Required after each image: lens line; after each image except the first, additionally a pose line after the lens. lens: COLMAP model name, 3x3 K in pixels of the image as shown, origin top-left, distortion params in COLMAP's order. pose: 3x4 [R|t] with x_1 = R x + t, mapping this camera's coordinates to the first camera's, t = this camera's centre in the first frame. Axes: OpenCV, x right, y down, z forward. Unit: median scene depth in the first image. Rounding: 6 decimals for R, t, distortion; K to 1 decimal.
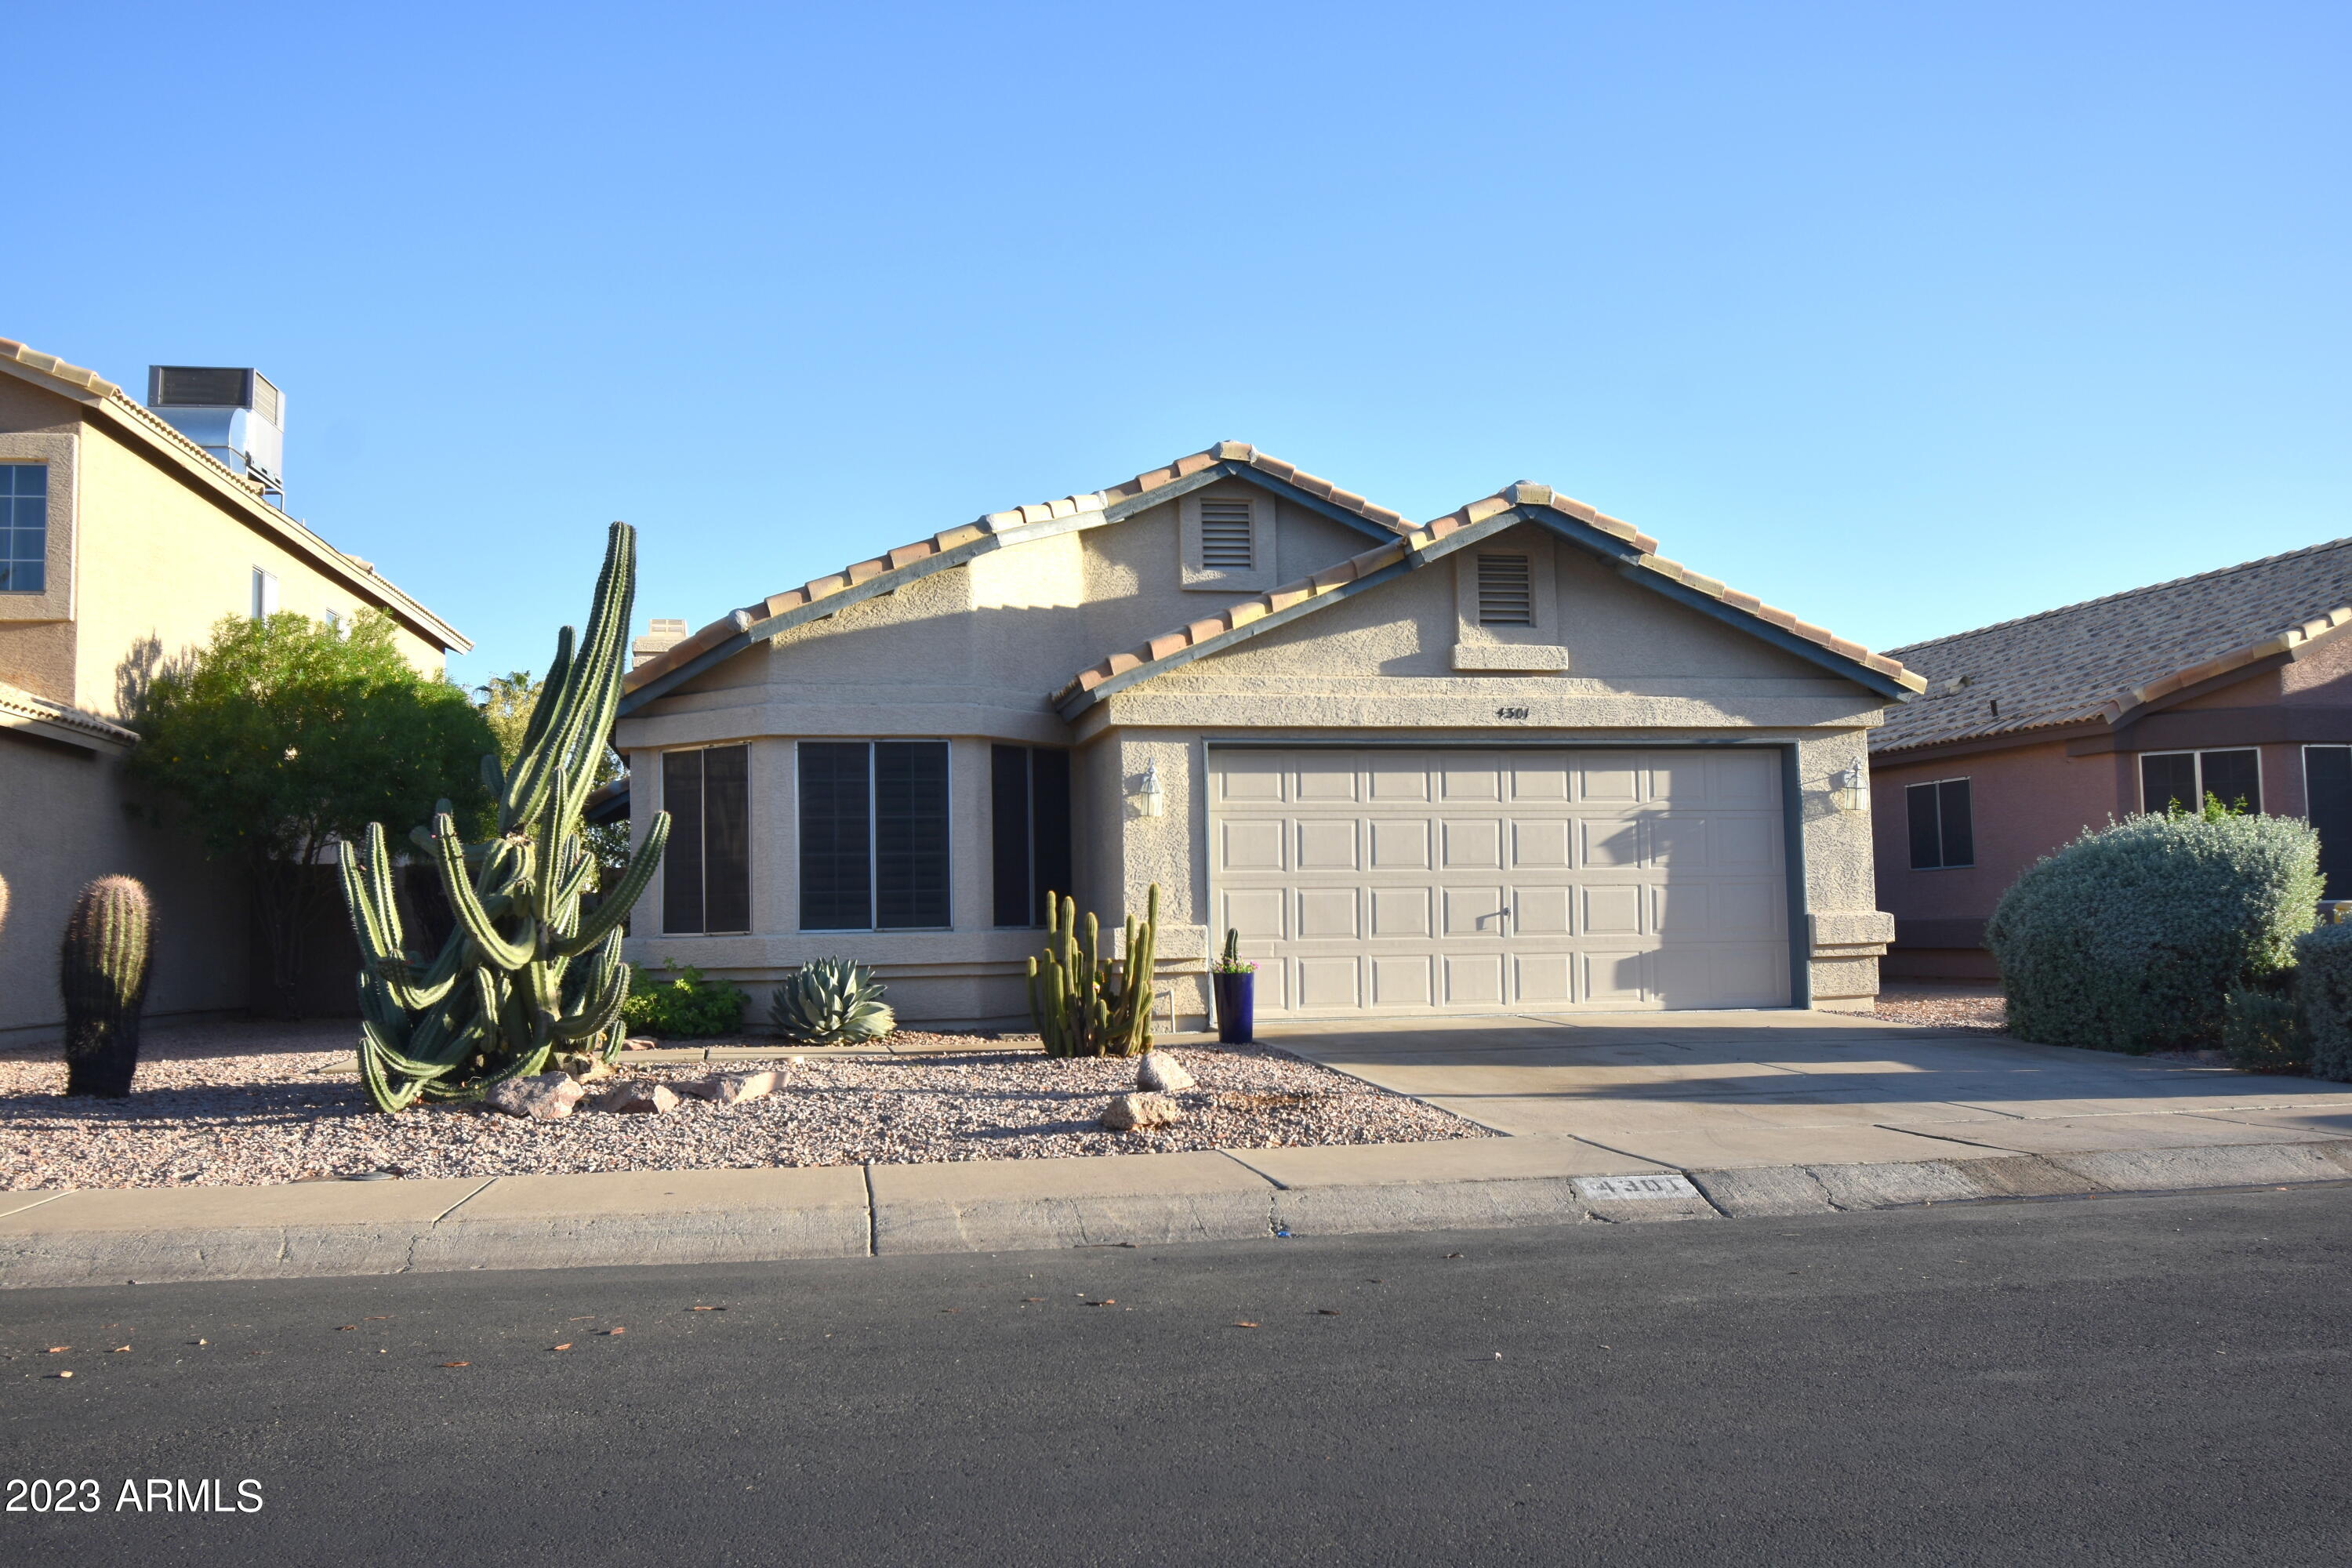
lens RADIAL K [[1935.0, 0, 1169.6], [0, 1935.0, 804.5], [0, 0, 1]] dist [-0.007046, -0.001434]
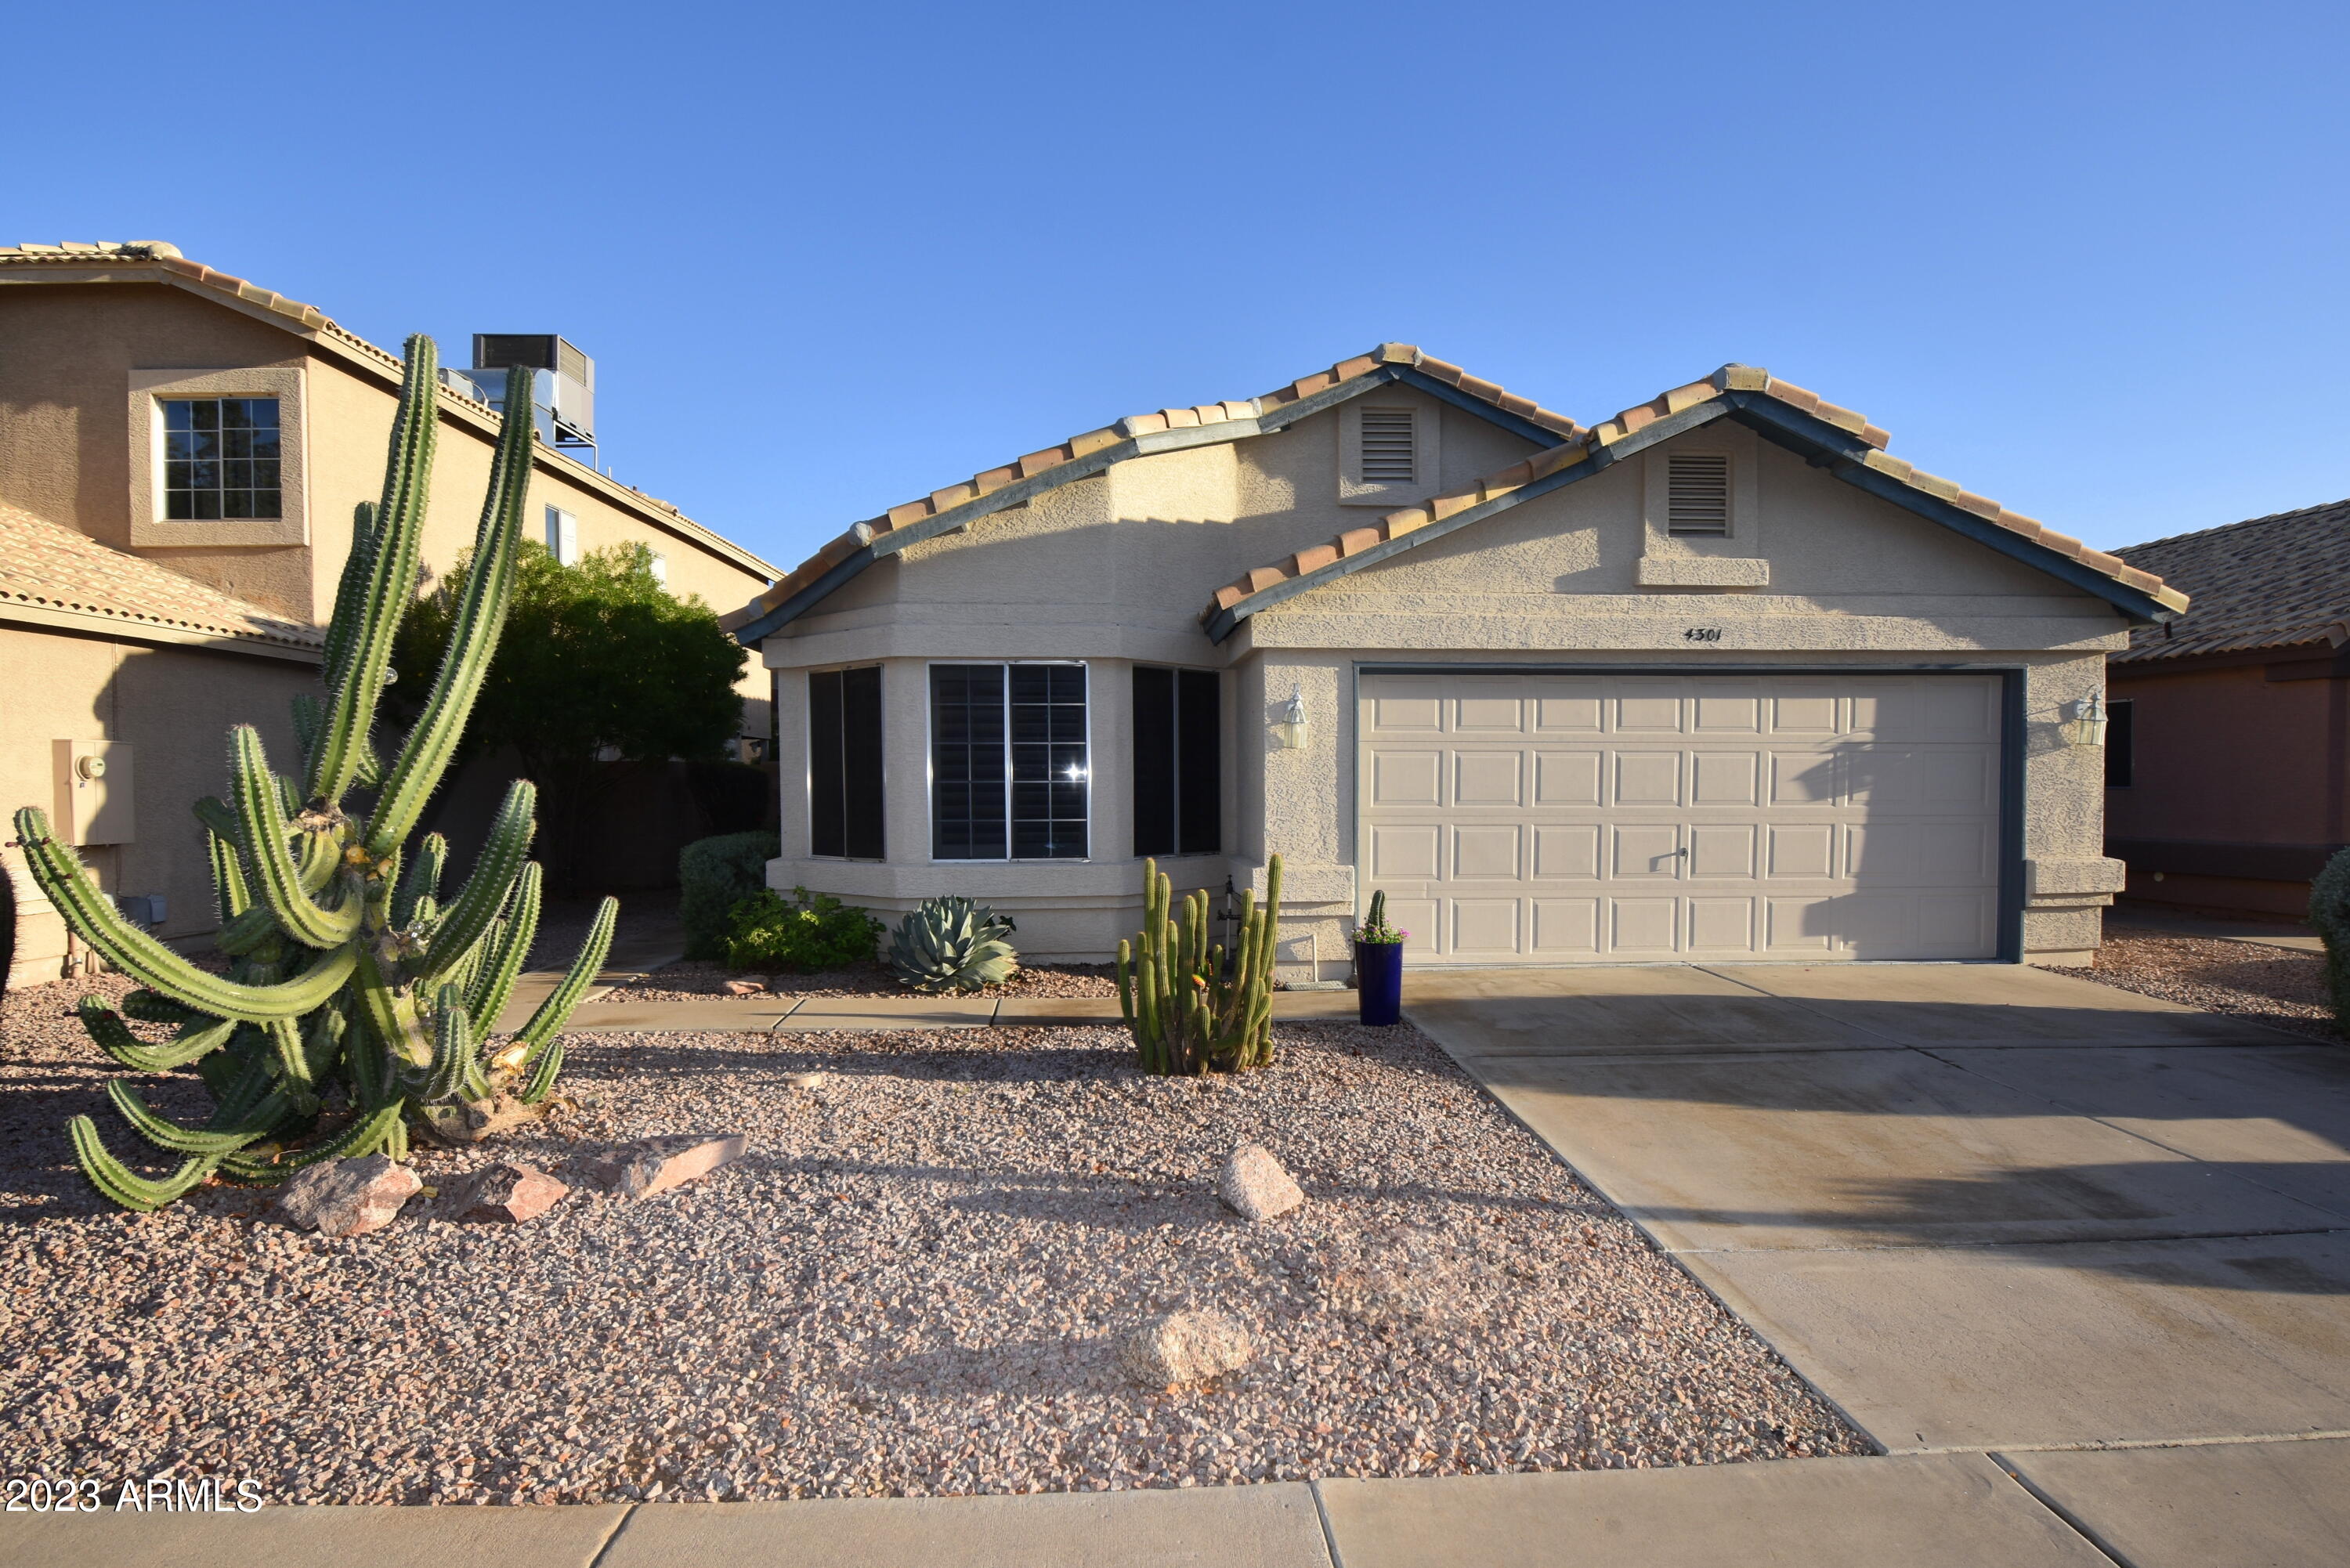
lens RADIAL K [[1298.0, 0, 1194.0], [0, 1298.0, 838.8], [0, 0, 1]] dist [0.008431, -0.018057]
pose [[0.992480, 0.020698, -0.120647, 0.017287], [-0.007288, 0.993844, 0.110548, -0.017980], [0.122192, -0.108838, 0.986521, 0.365493]]
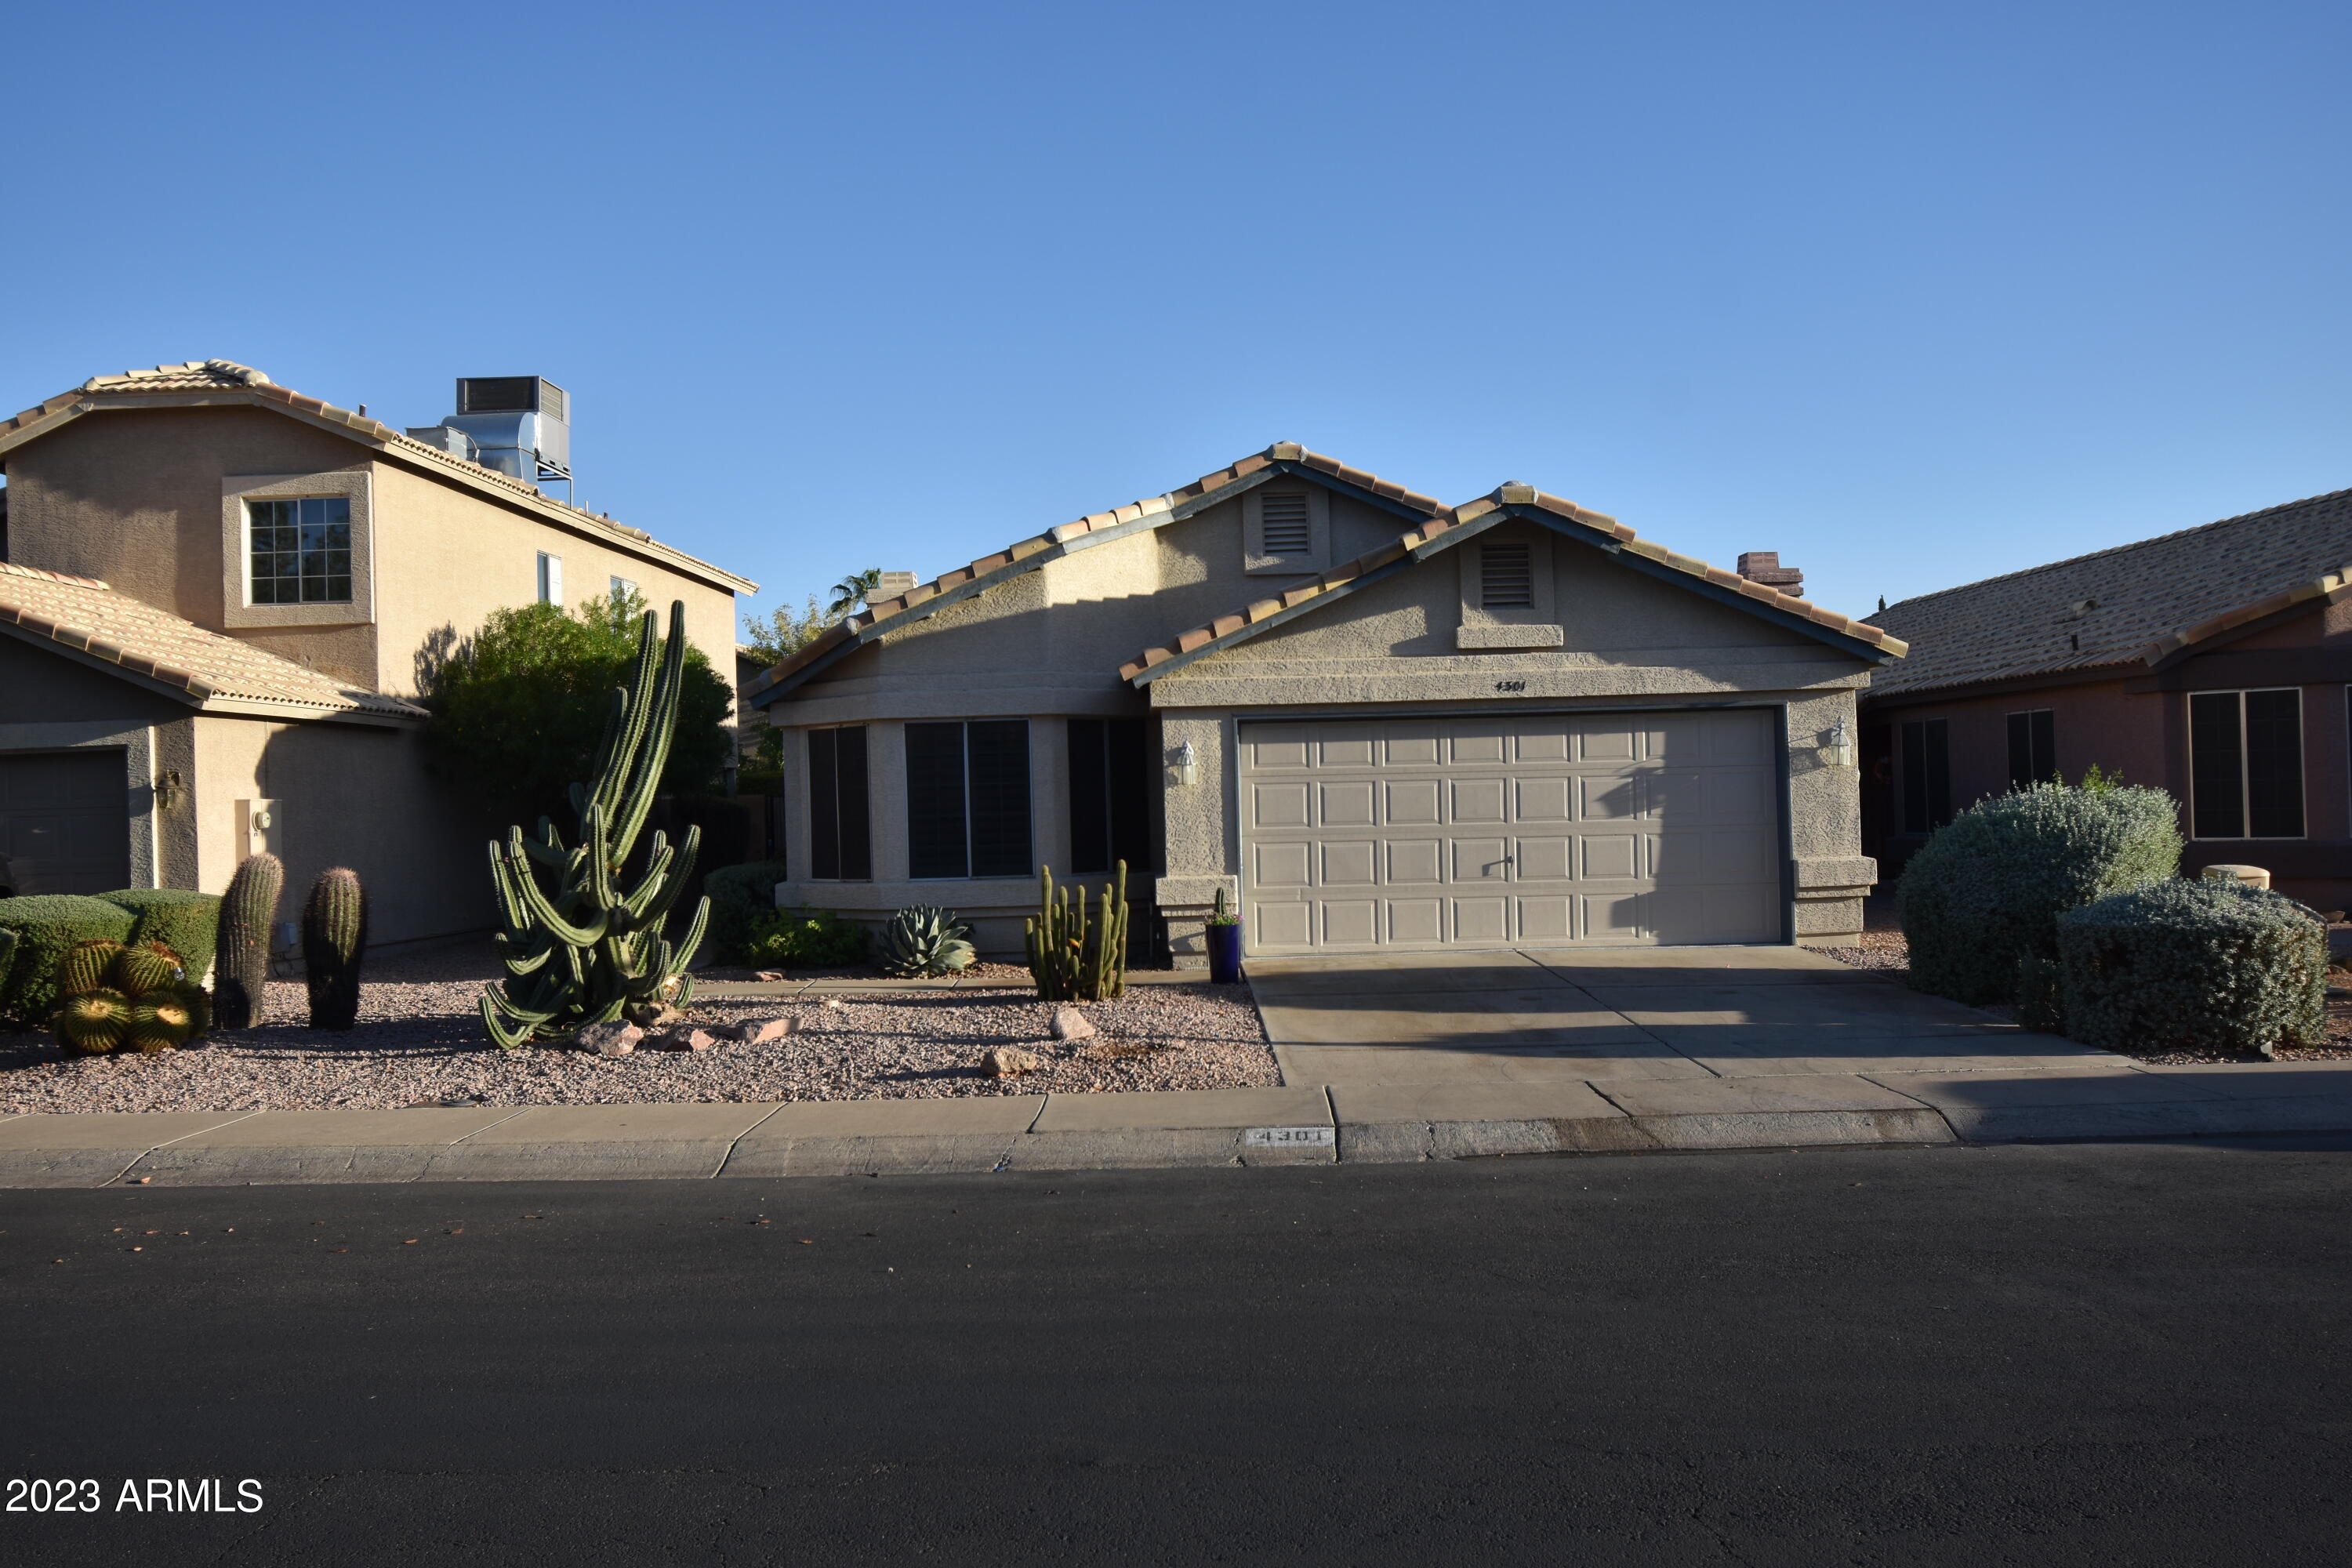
lens RADIAL K [[1935.0, 0, 1186.6], [0, 1935.0, 790.3], [0, 0, 1]] dist [-0.007046, -0.001434]
pose [[0.982581, -0.008732, -0.185631, 0.201335], [0.020716, 0.997816, 0.062718, -0.061561], [0.184678, -0.065471, 0.980616, -0.152065]]
